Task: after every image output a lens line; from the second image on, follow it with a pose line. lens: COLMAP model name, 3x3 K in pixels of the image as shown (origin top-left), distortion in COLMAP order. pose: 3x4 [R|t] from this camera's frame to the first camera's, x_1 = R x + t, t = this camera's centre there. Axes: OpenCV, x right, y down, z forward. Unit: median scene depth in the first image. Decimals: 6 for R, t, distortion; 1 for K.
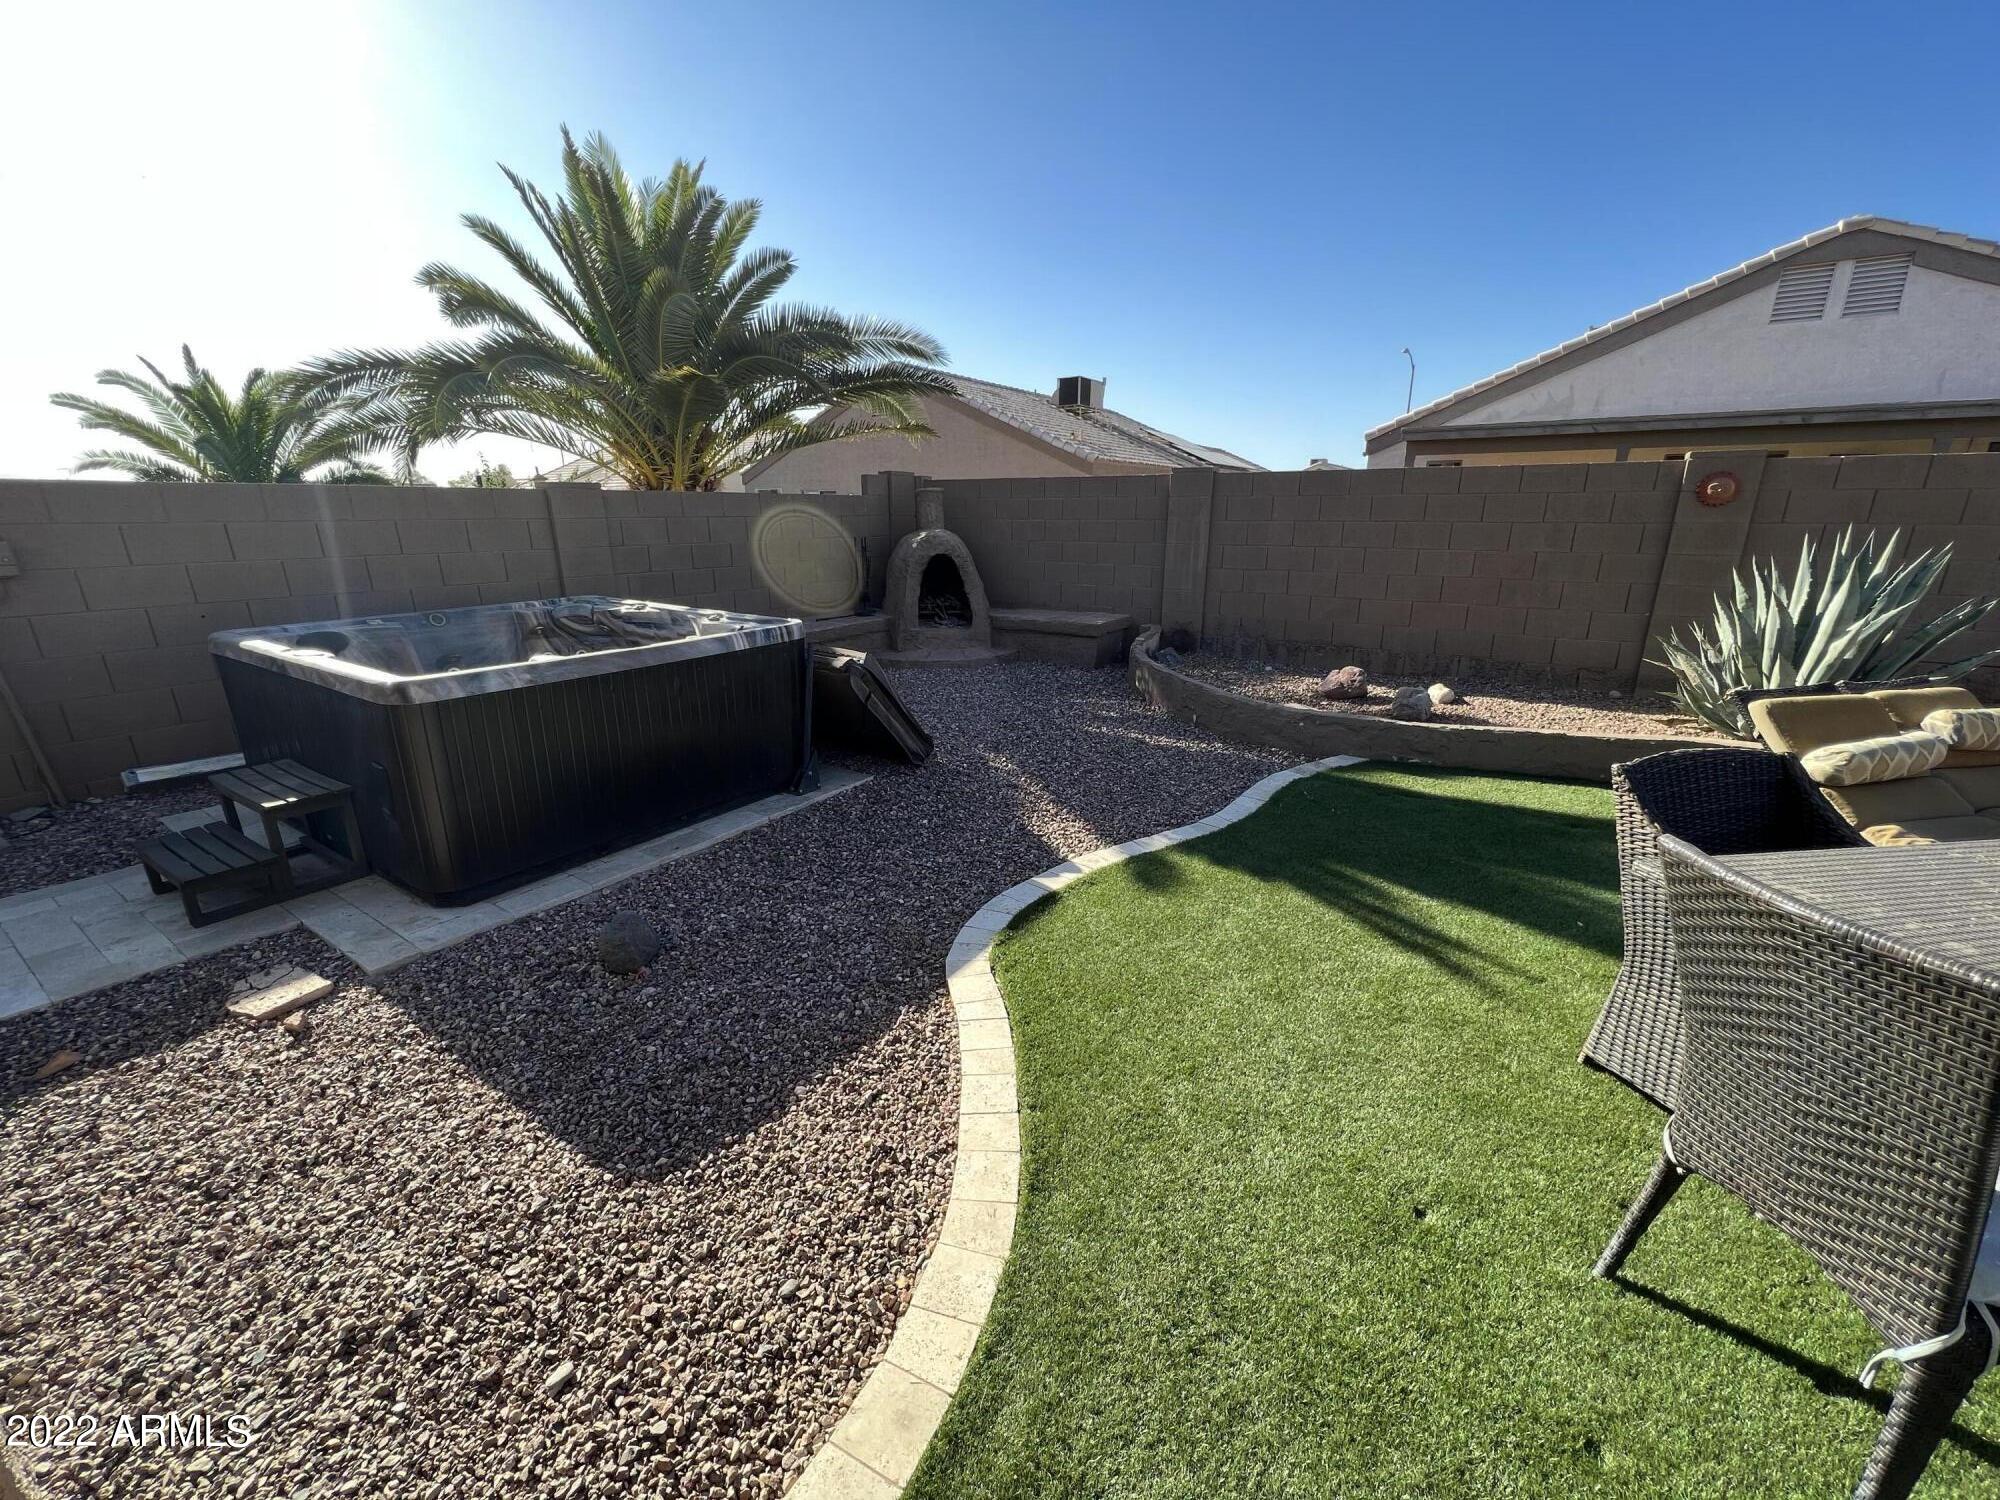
lens RADIAL K [[804.0, 0, 1000.6], [0, 804.0, 757.0], [0, 0, 1]] dist [-0.001241, 0.000376]
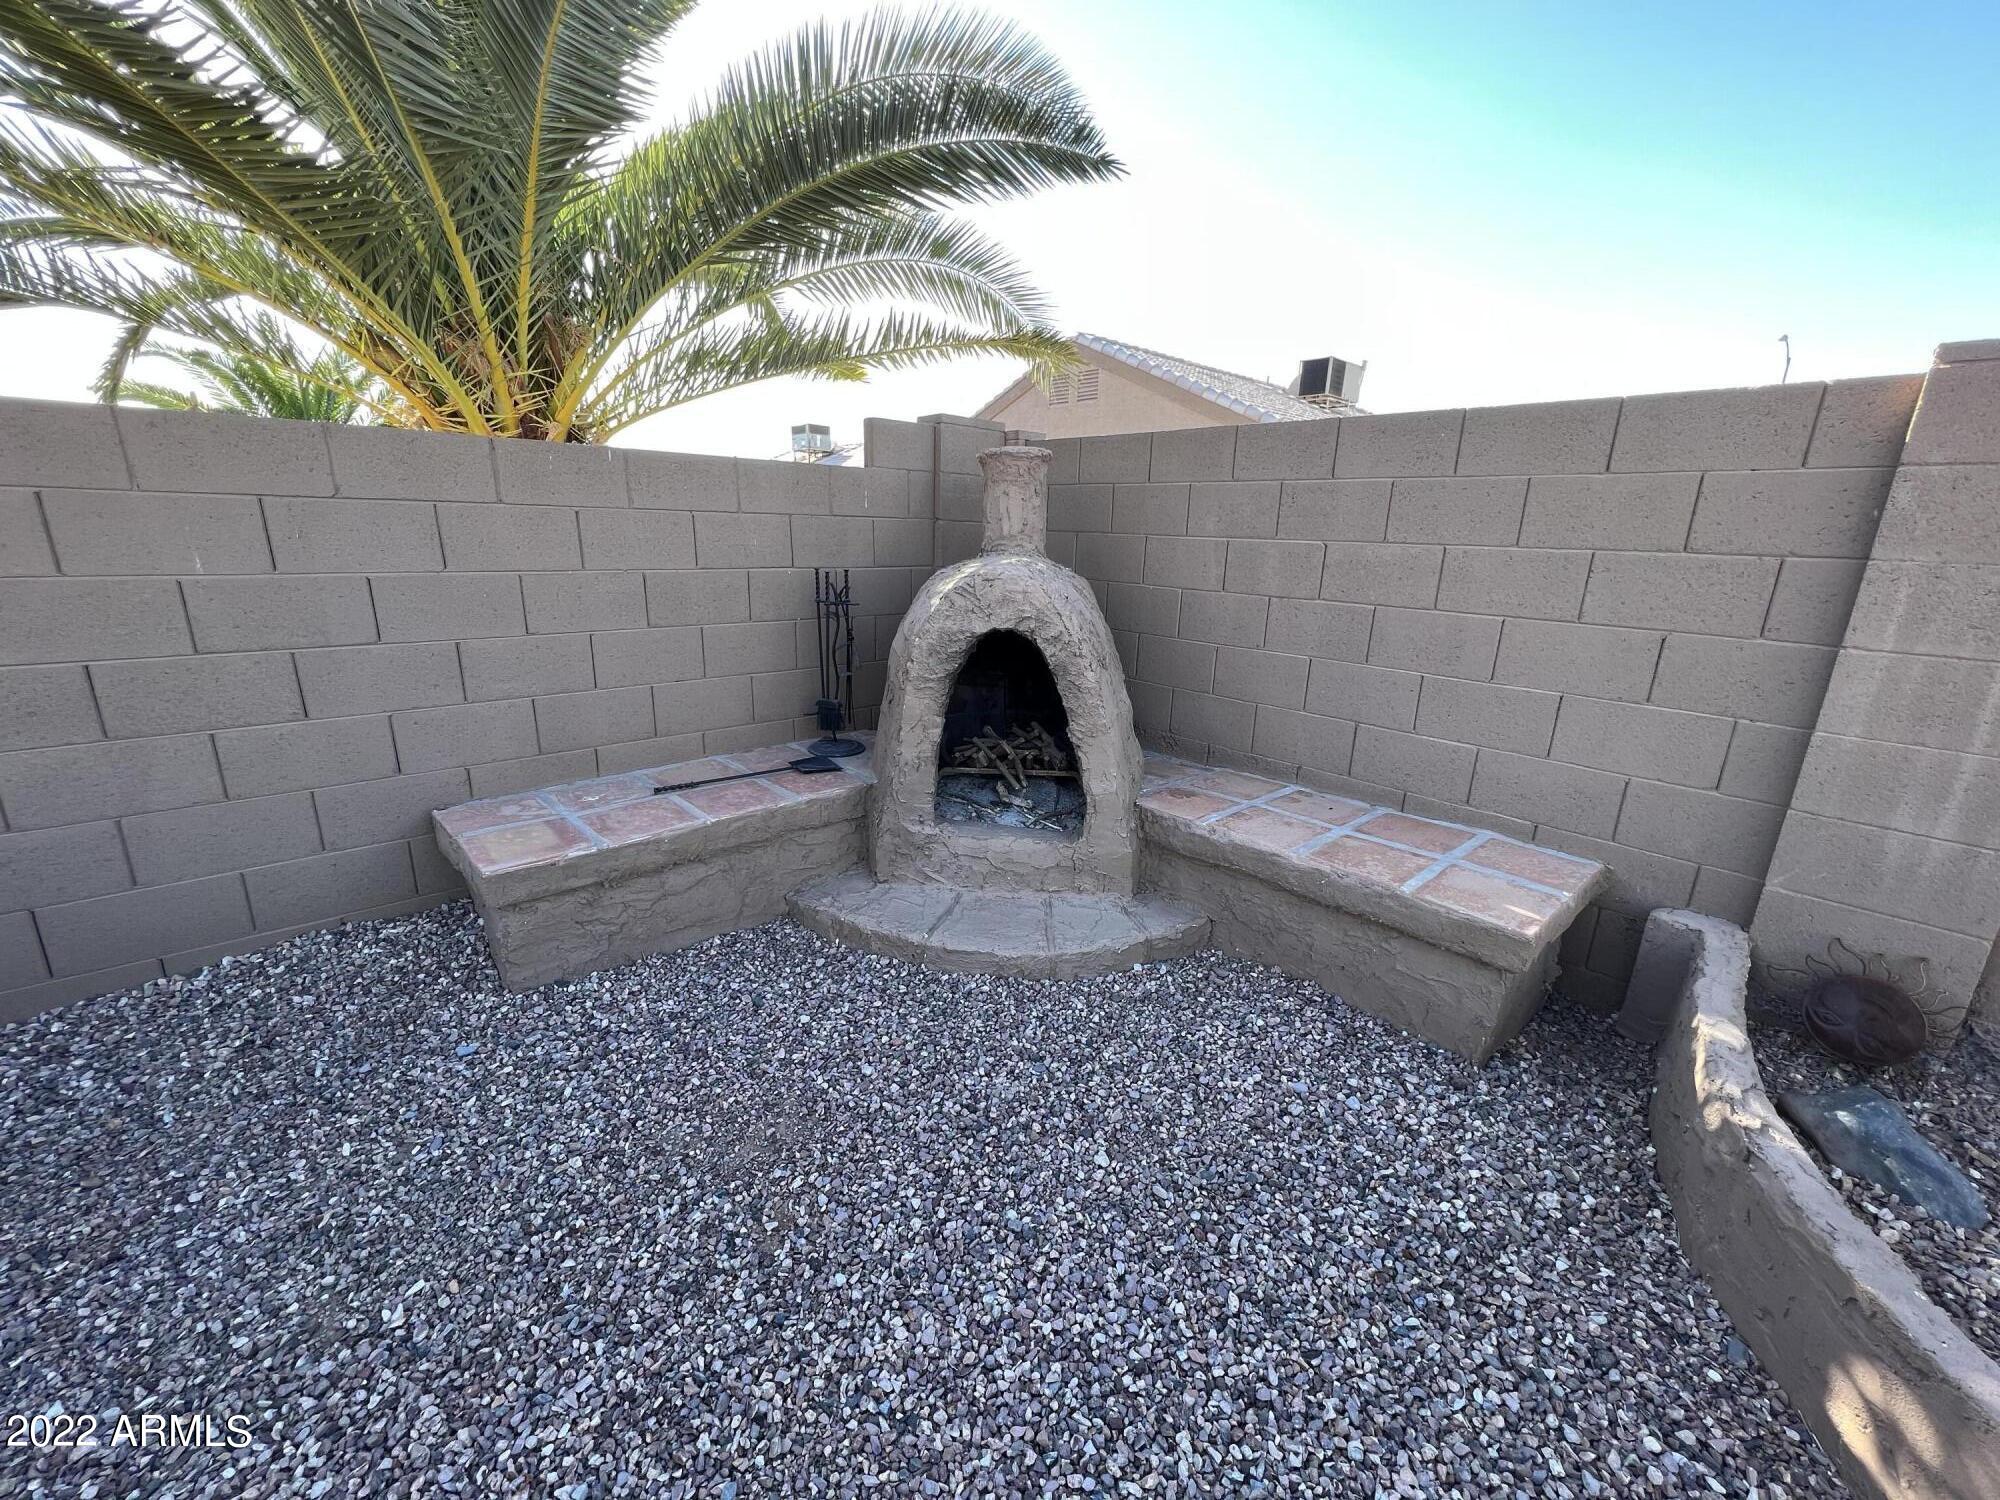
lens RADIAL K [[804.0, 0, 1000.6], [0, 804.0, 757.0], [0, 0, 1]] dist [-0.001241, 0.000376]
pose [[0.969639, 0.089803, -0.227456, 0.007016], [-0.095008, 0.995404, -0.012013, -0.184183], [0.225331, 0.033258, 0.973714, 0.633999]]
